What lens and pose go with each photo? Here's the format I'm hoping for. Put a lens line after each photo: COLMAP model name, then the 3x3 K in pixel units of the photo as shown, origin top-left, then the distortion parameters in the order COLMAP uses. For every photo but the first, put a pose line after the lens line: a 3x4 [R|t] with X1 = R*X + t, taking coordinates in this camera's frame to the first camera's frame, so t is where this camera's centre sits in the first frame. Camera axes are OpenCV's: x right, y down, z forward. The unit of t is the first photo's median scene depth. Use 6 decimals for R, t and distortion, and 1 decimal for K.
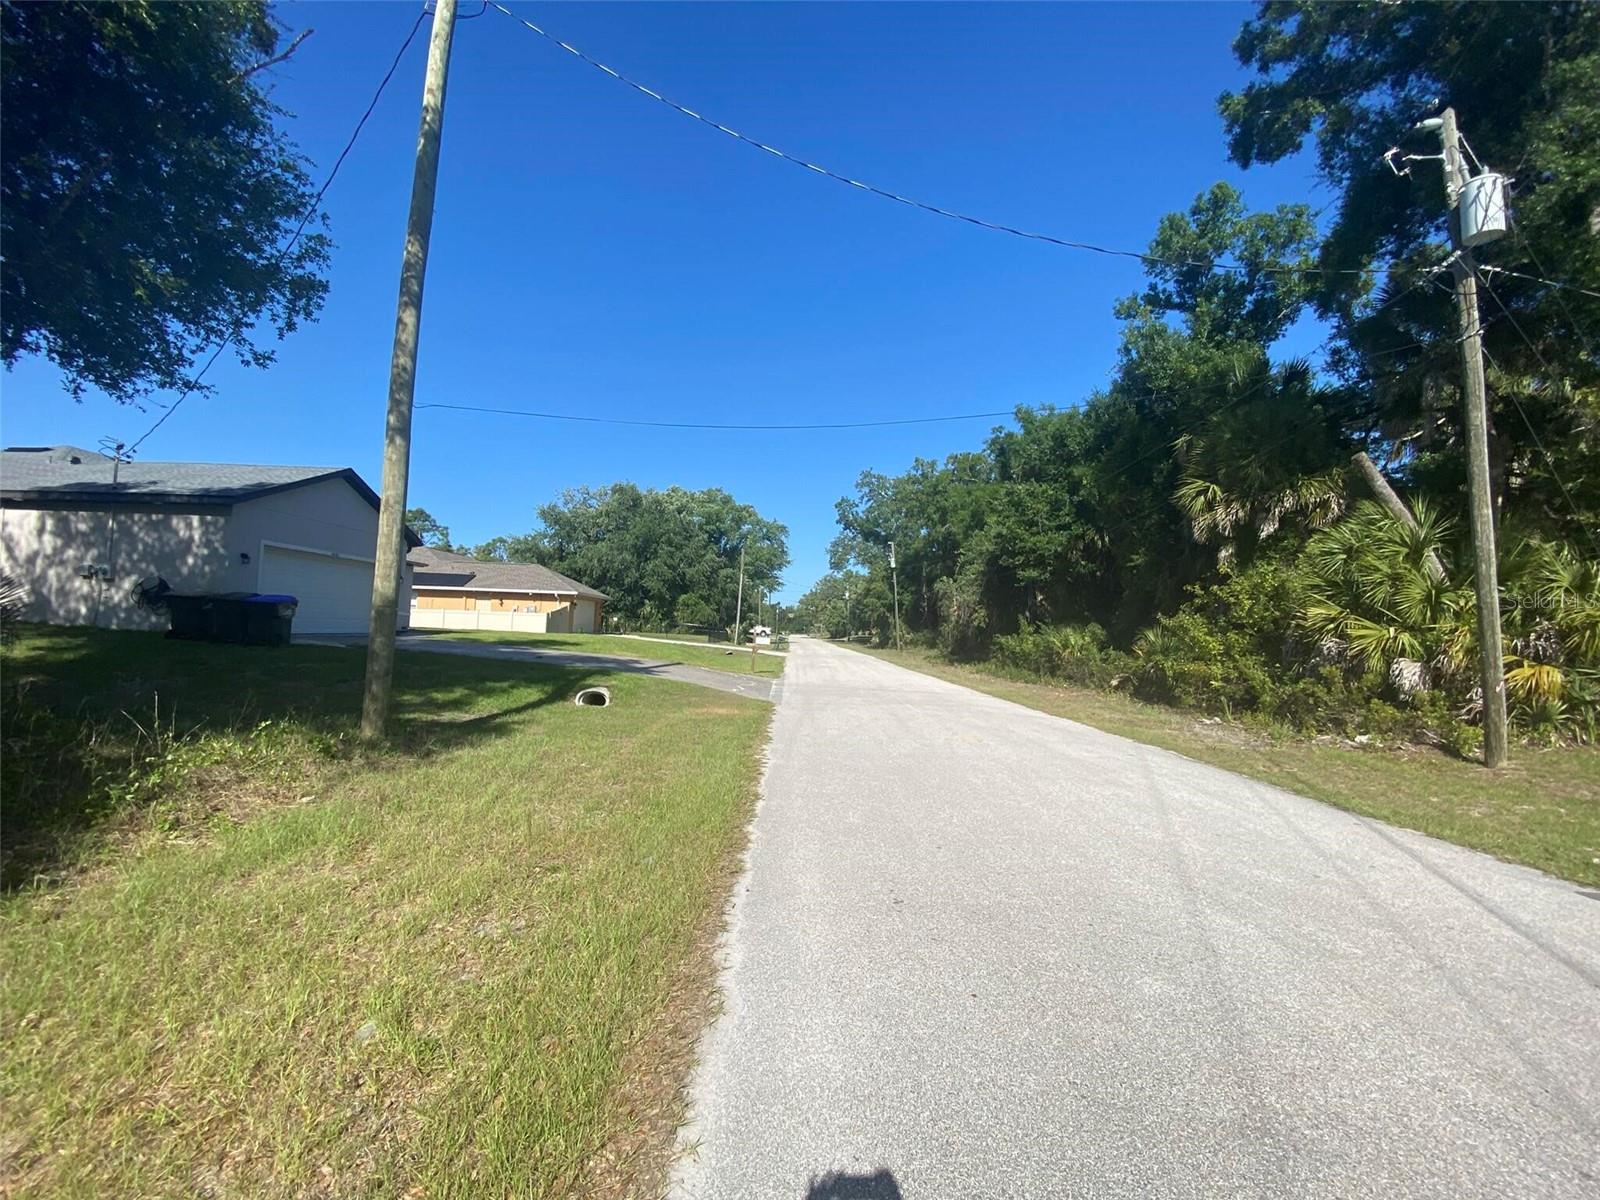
lens RADIAL K [[656.0, 0, 794.0], [0, 656.0, 590.7], [0, 0, 1]] dist [-0.047369, -0.000944]
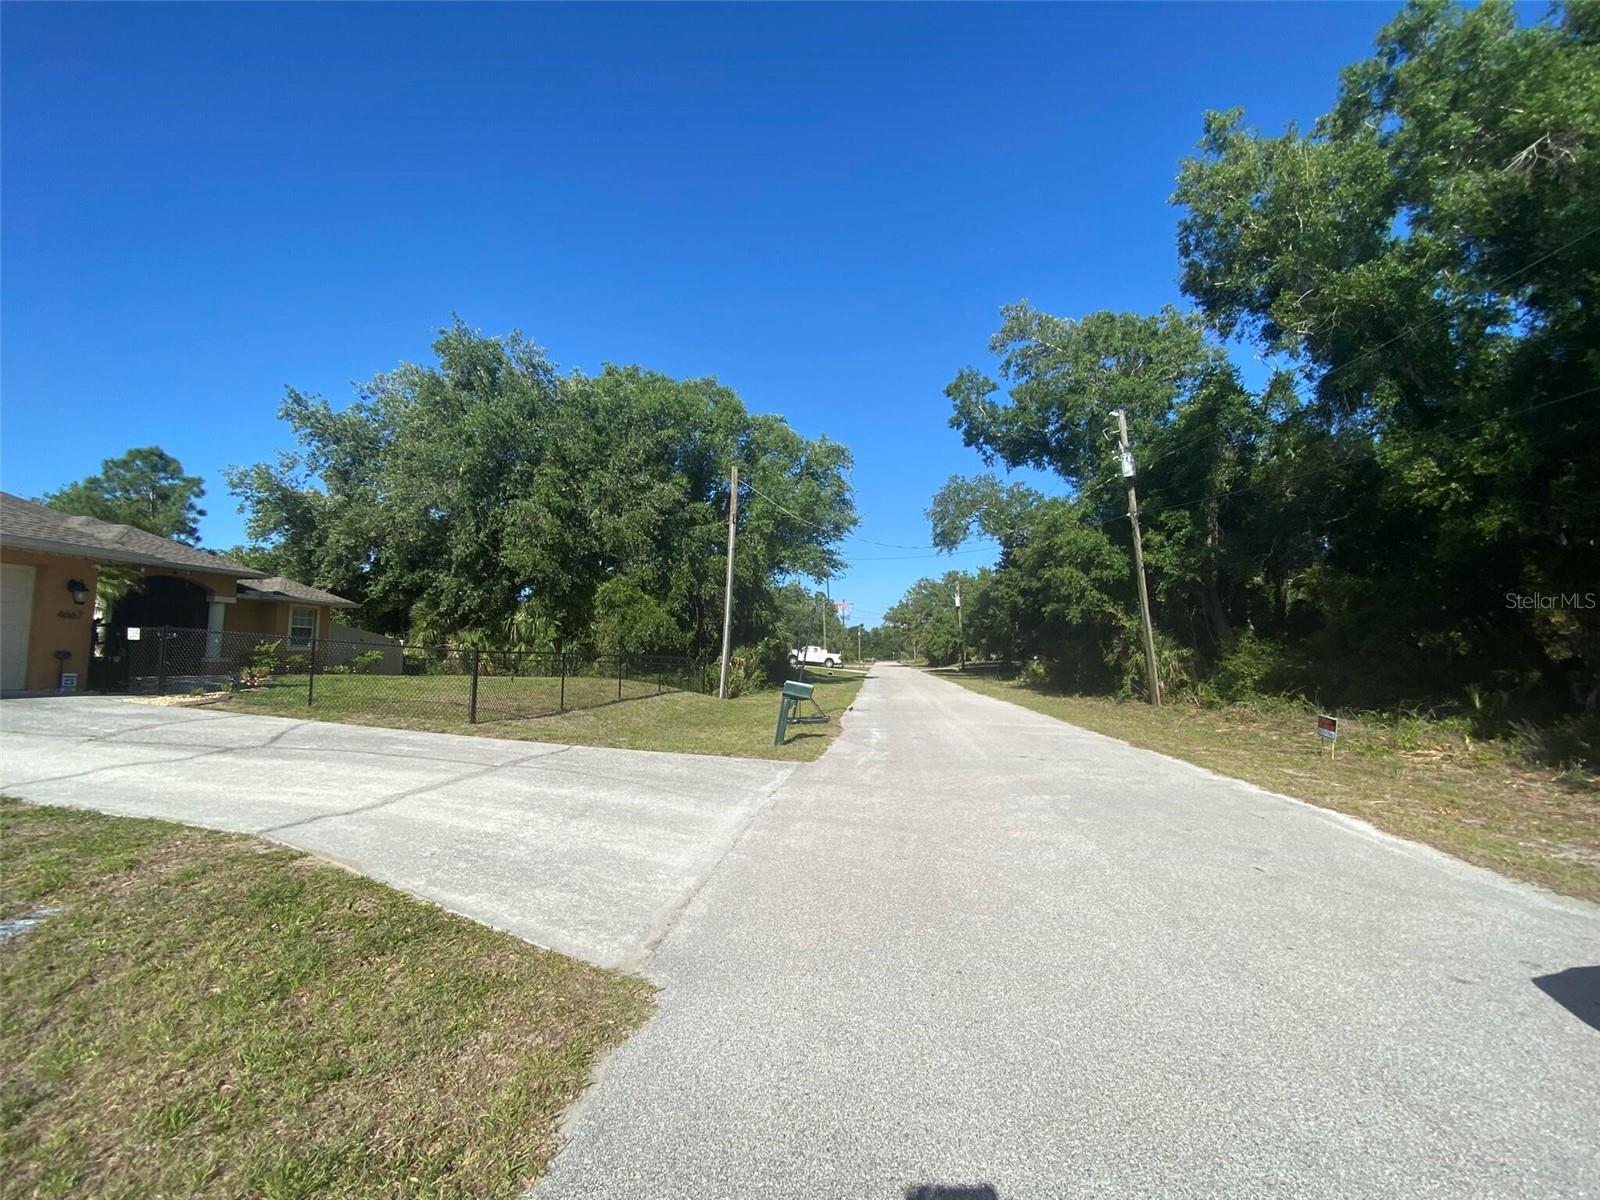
lens RADIAL K [[656.0, 0, 790.5], [0, 656.0, 600.0], [0, 0, 1]] dist [-0.047369, -0.000944]
pose [[0.989739, -0.039142, -0.137423, 0.009618], [0.035420, 0.998939, -0.029421, 0.029437], [0.138428, 0.024251, 0.990075, 0.495799]]
